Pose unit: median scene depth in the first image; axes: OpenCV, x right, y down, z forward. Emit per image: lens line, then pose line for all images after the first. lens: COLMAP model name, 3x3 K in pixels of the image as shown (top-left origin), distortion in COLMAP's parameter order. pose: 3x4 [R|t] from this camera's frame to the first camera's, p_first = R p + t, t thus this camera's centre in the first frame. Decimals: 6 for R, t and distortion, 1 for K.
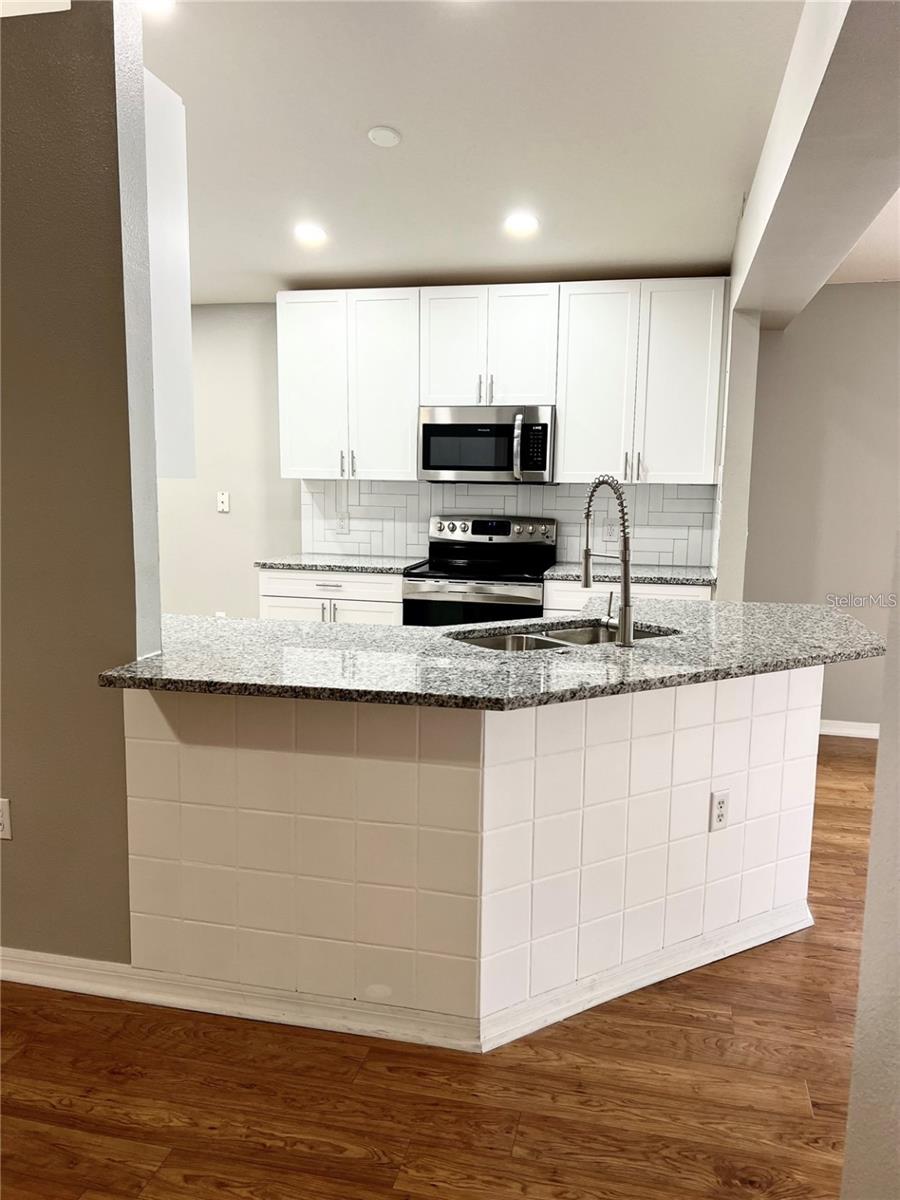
lens RADIAL K [[915.9, 0, 447.5], [0, 915.9, 606.8], [0, 0, 1]] dist [0.073233, -0.069683]
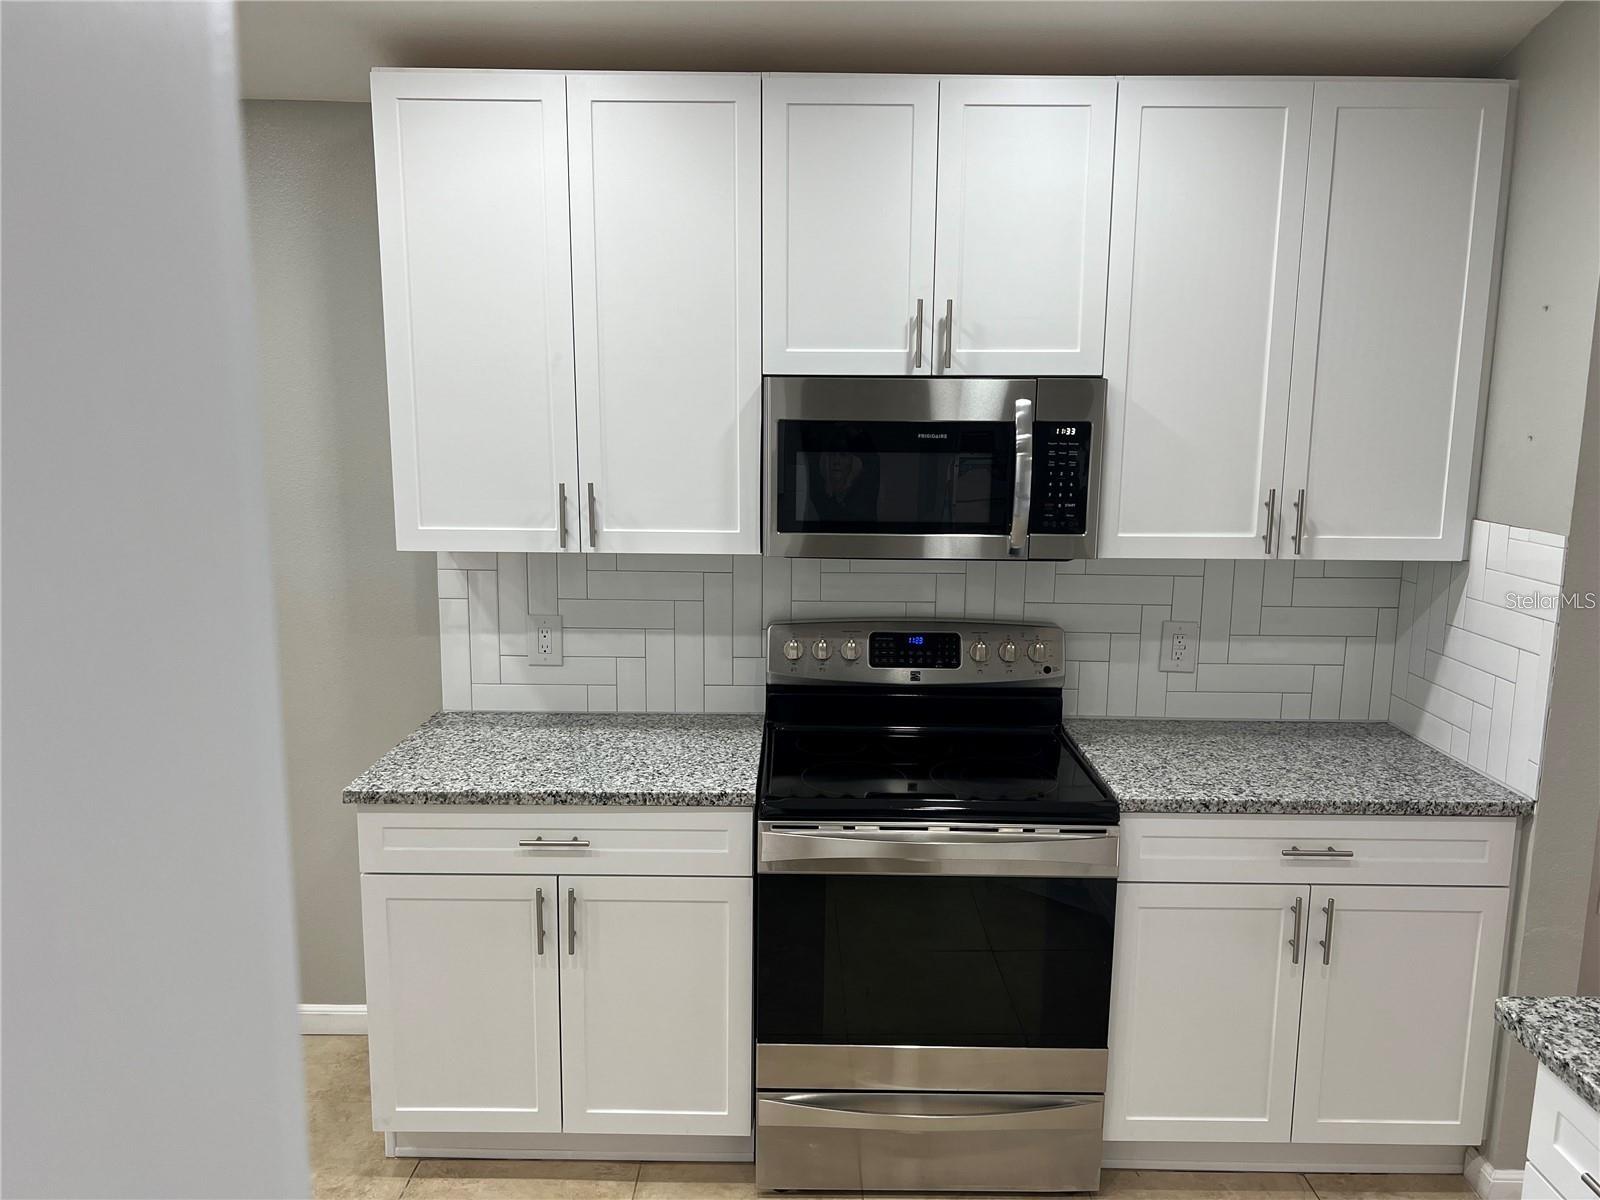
lens RADIAL K [[1221.2, 0, 809.9], [0, 1221.2, 598.1], [0, 0, 1]] dist [0.073233, -0.069683]
pose [[0.976161, -0.040453, 0.213244, -0.125582], [0.039785, 0.999181, 0.007426, -0.119838], [-0.213370, 0.001235, 0.976971, 0.459240]]
